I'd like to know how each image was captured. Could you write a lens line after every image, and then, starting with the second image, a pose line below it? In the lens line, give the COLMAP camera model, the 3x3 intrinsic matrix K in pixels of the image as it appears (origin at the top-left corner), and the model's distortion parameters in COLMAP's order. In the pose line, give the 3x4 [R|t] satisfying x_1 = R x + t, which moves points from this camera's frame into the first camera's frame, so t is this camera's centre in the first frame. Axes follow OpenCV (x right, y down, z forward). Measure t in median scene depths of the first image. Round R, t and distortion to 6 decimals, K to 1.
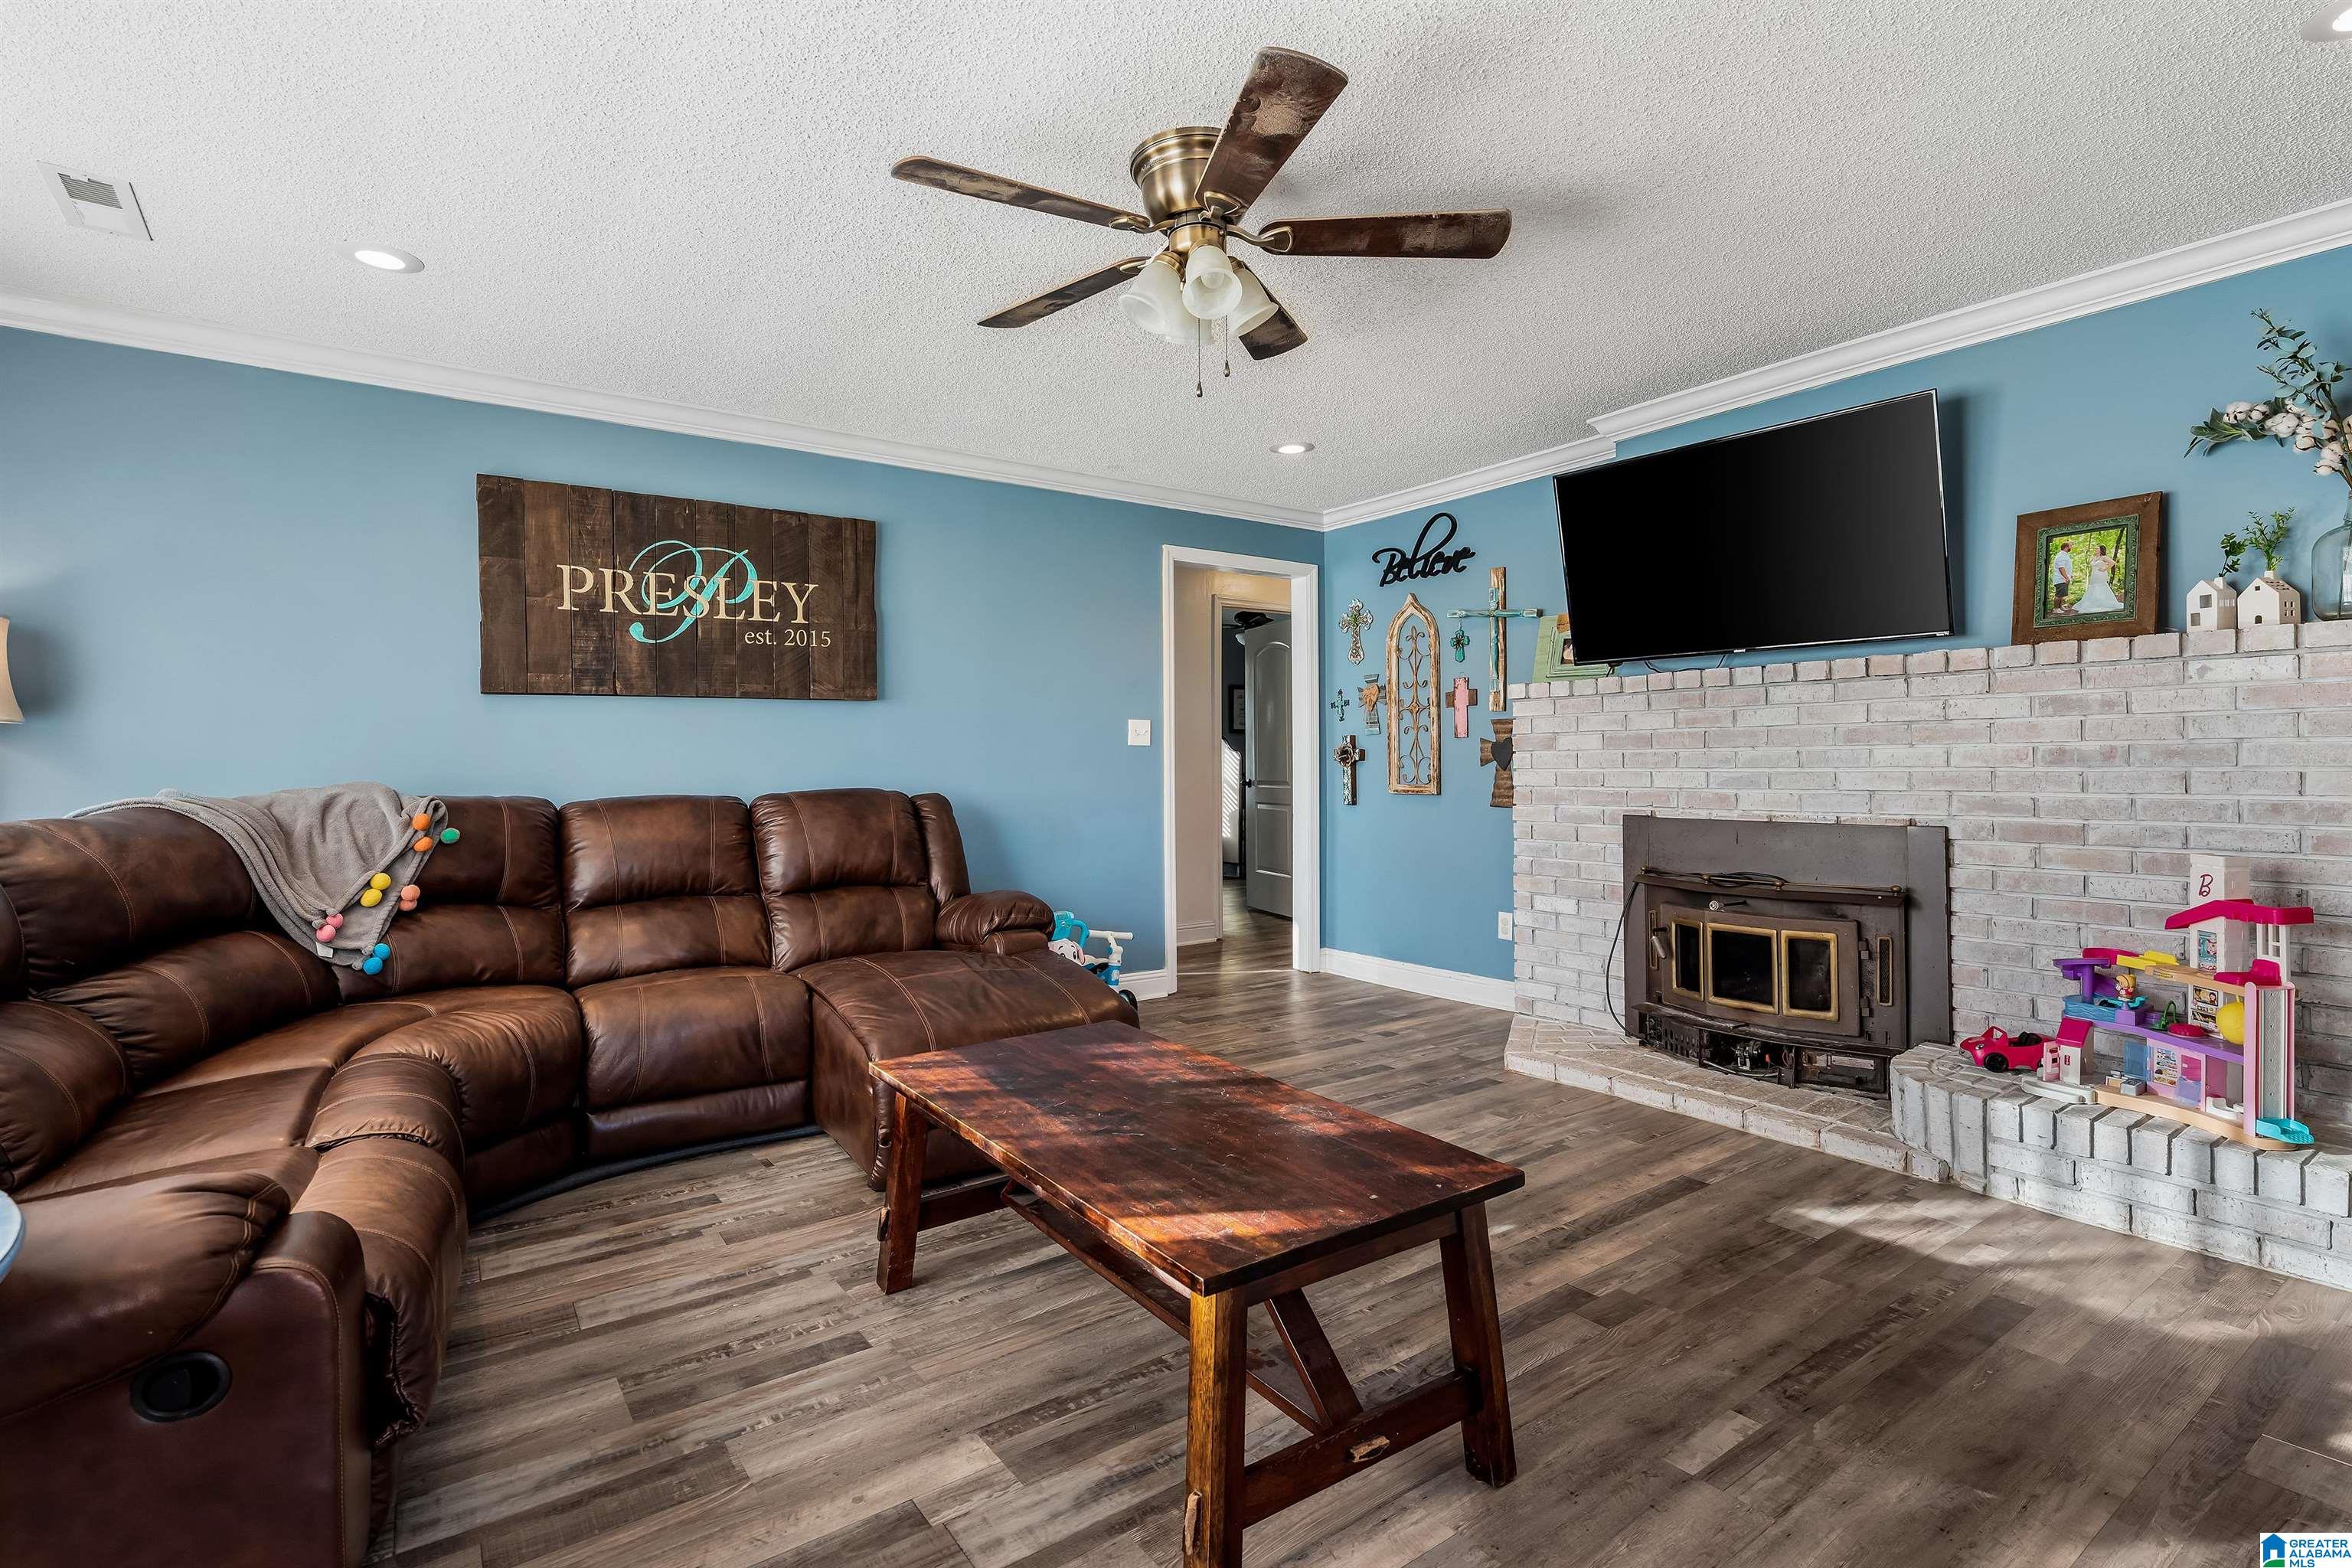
lens RADIAL K [[1084.6, 0, 1176.0], [0, 1084.6, 784.0], [0, 0, 1]] dist [-0.000236, -0.000004]
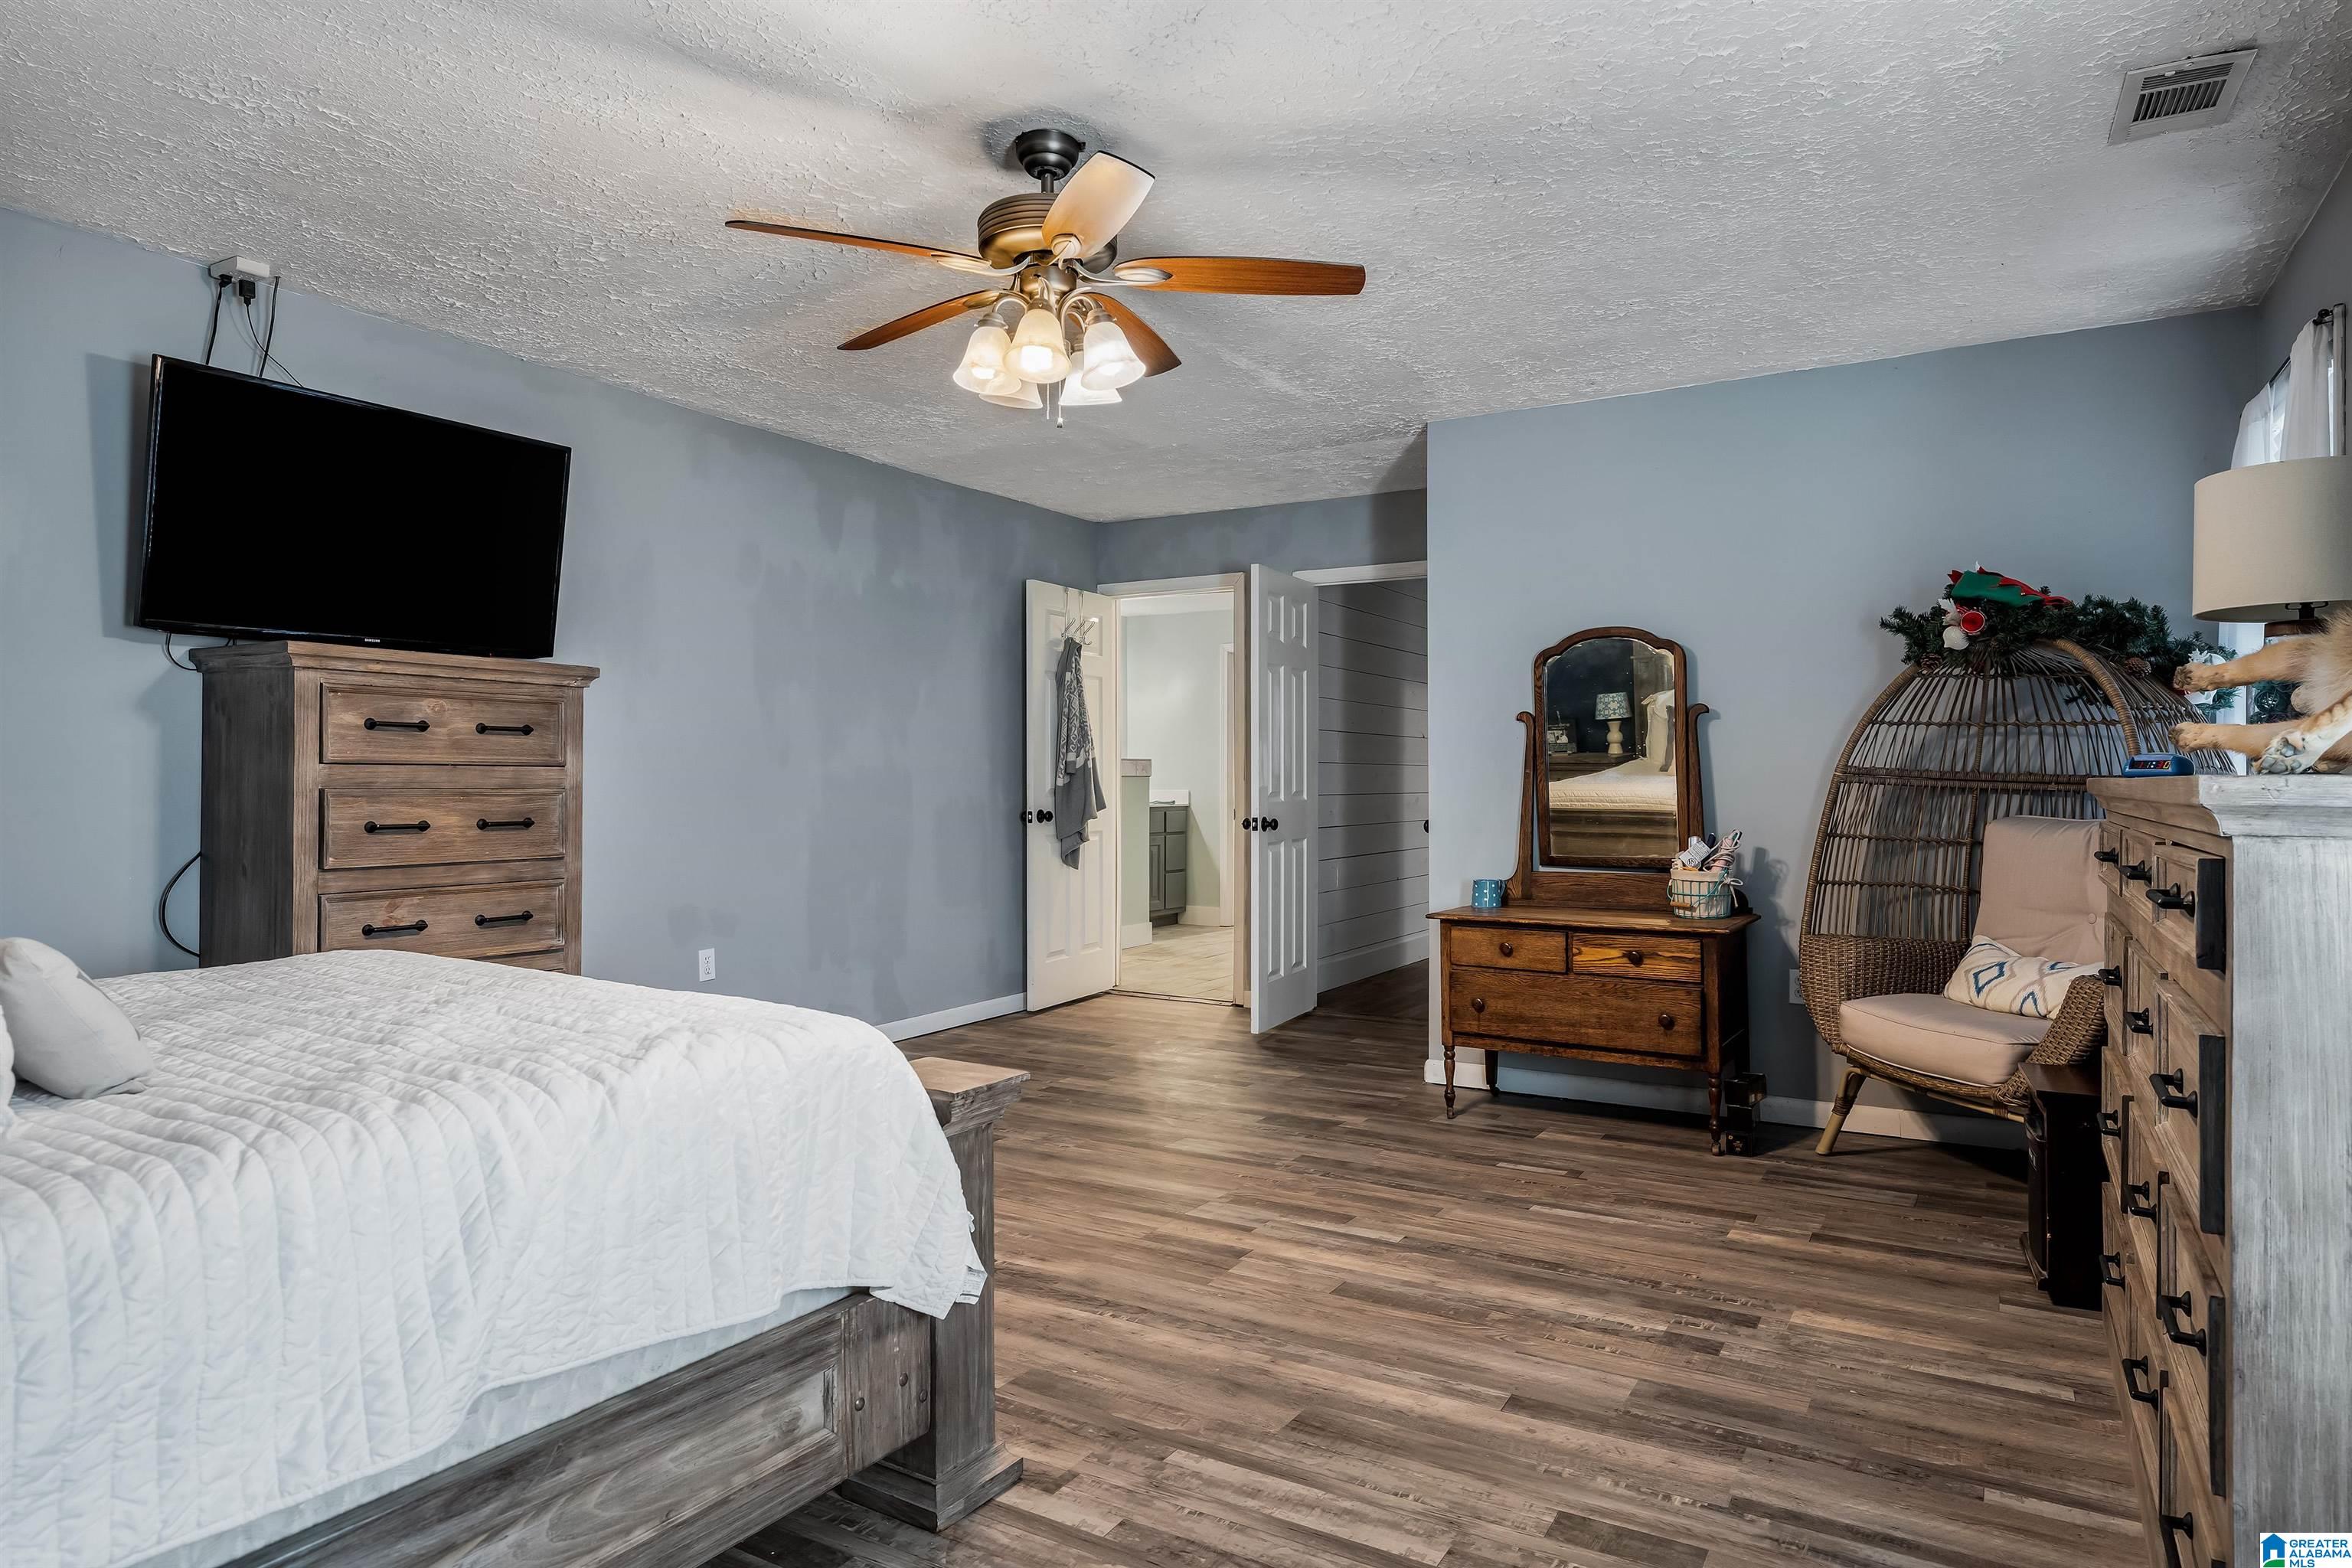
lens RADIAL K [[1400.4, 0, 1176.0], [0, 1400.4, 784.0], [0, 0, 1]] dist [0.001671, 0.000277]
pose [[0.398745, 0.014260, -0.916951, 1.251260], [-0.019803, 0.999780, 0.006936, -0.031701], [0.916848, 0.015393, 0.398939, 0.567882]]
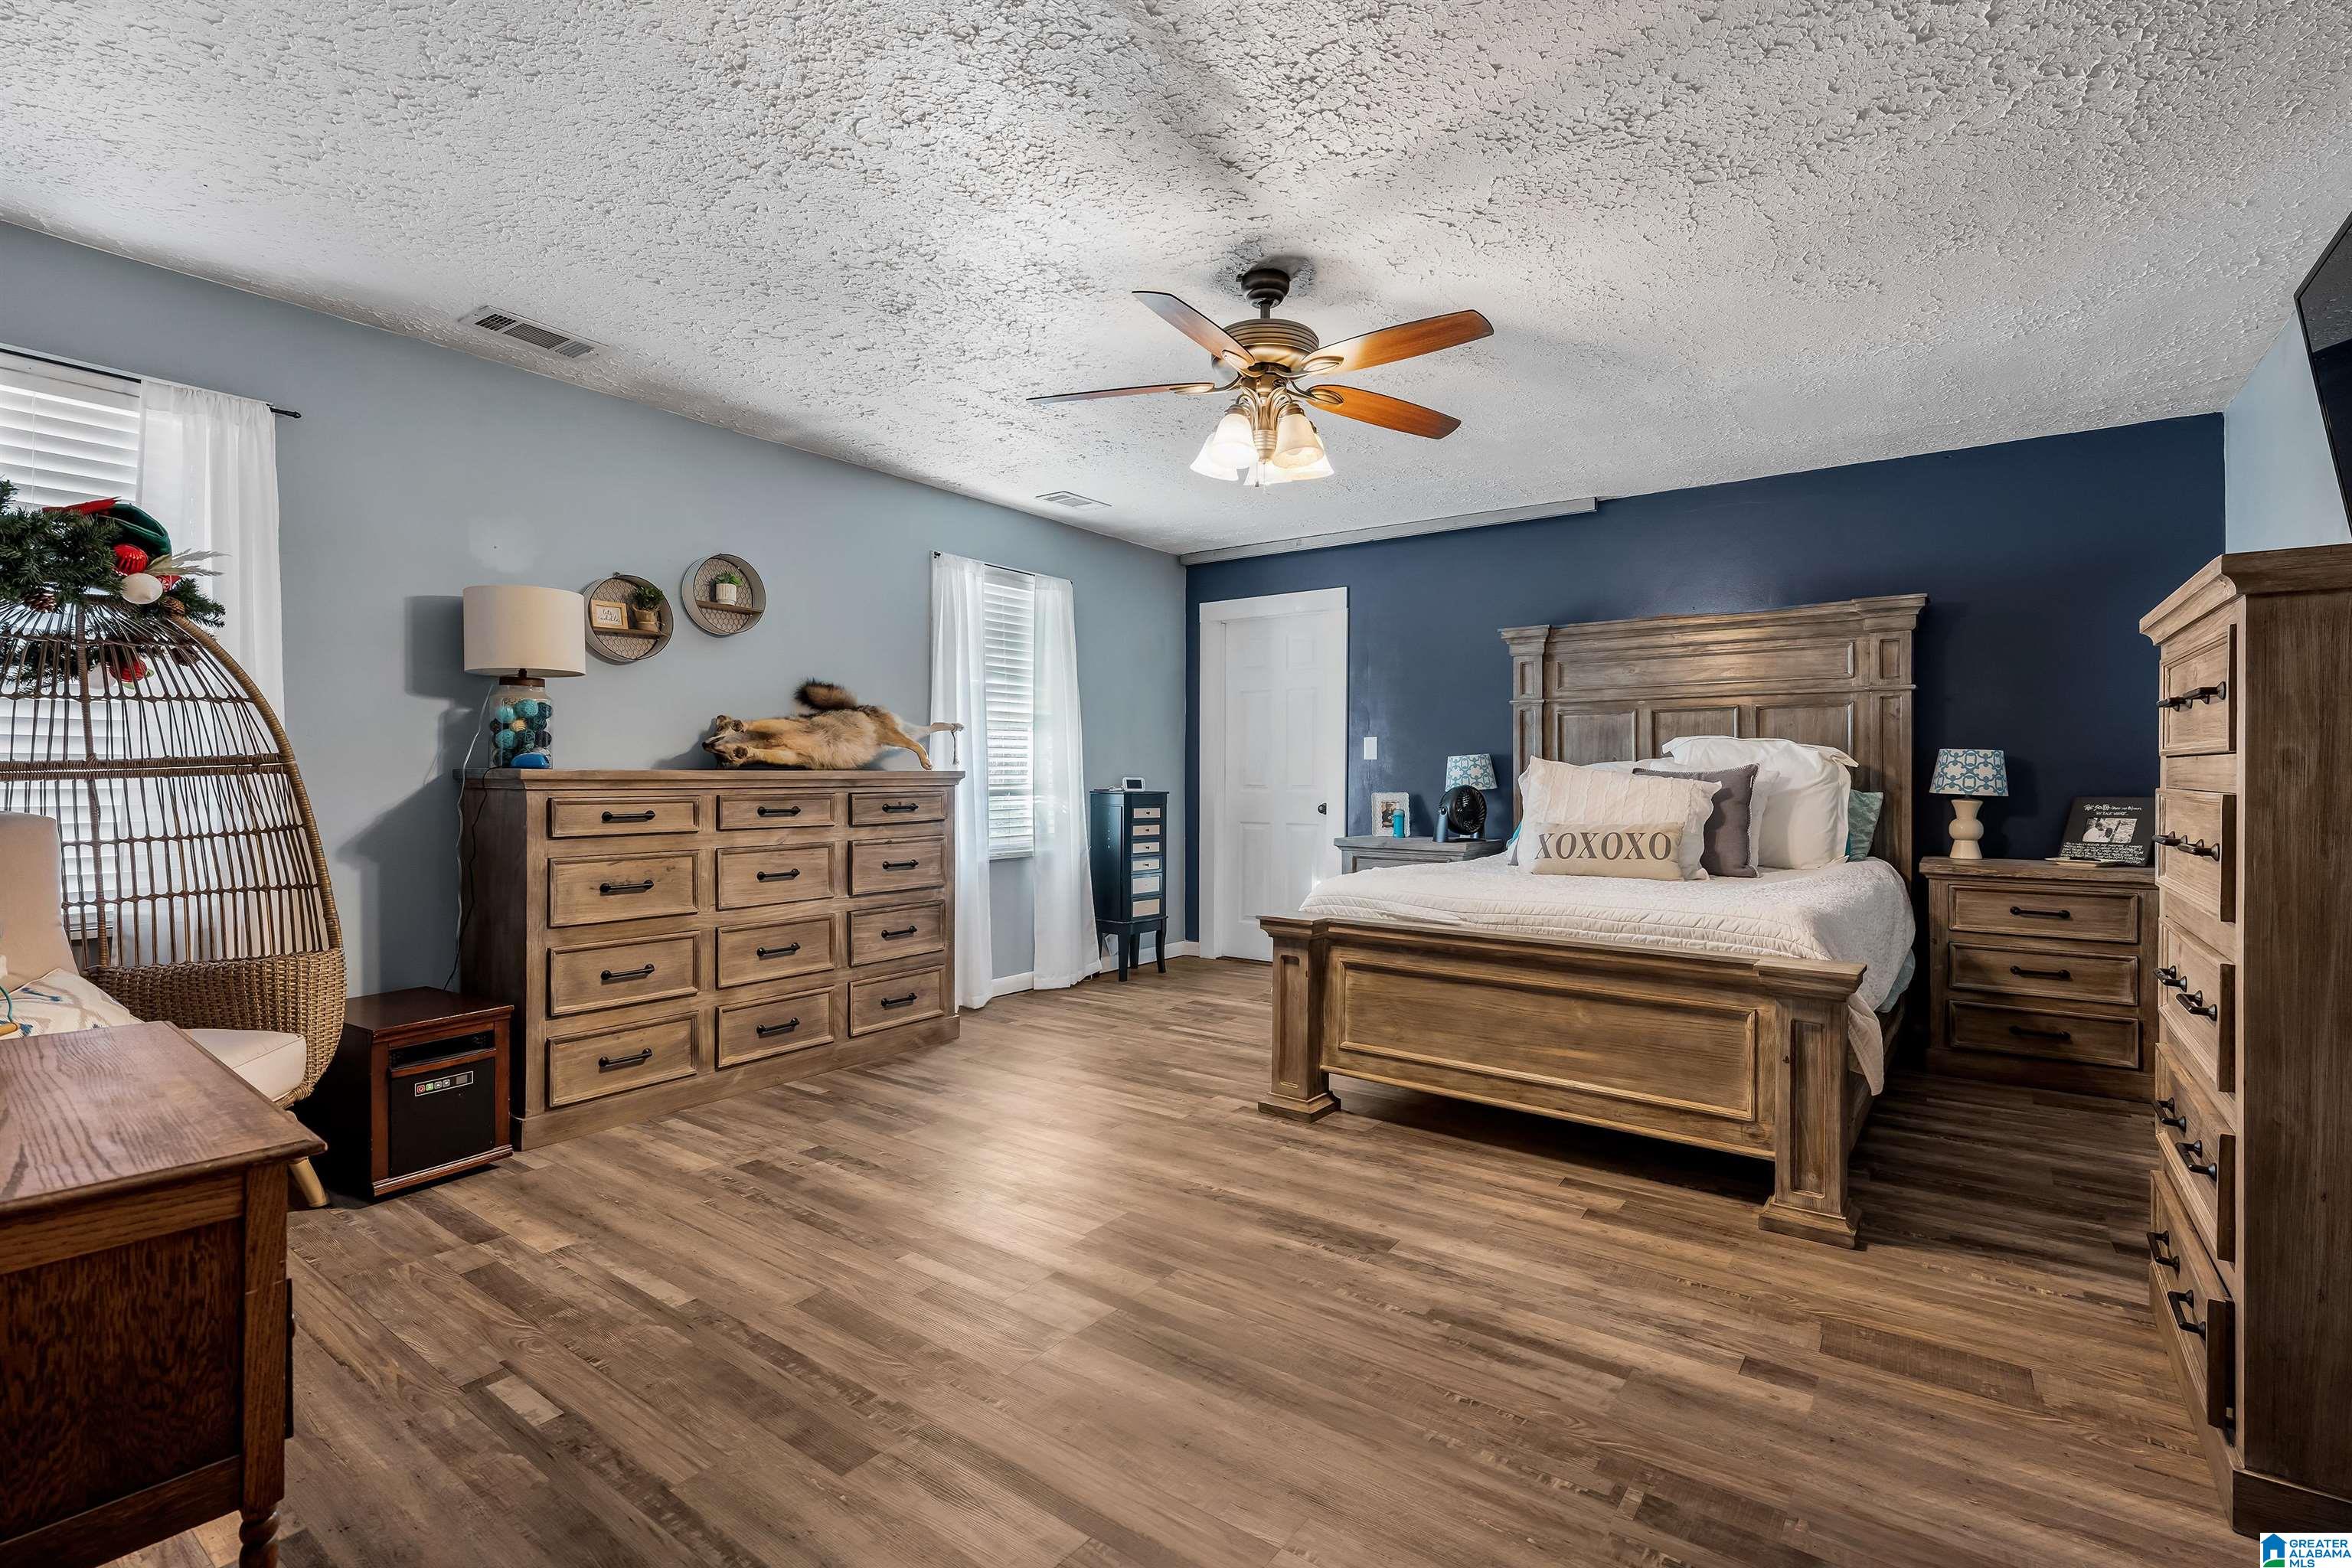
lens RADIAL K [[1084.6, 0, 1176.0], [0, 1084.6, 784.0], [0, 0, 1]] dist [-0.000236, -0.000004]
pose [[-0.311387, 0.000689, 0.950283, -0.852263], [0.013894, 0.999896, 0.003828, -0.020174], [-0.950182, 0.014396, -0.311364, 1.355572]]
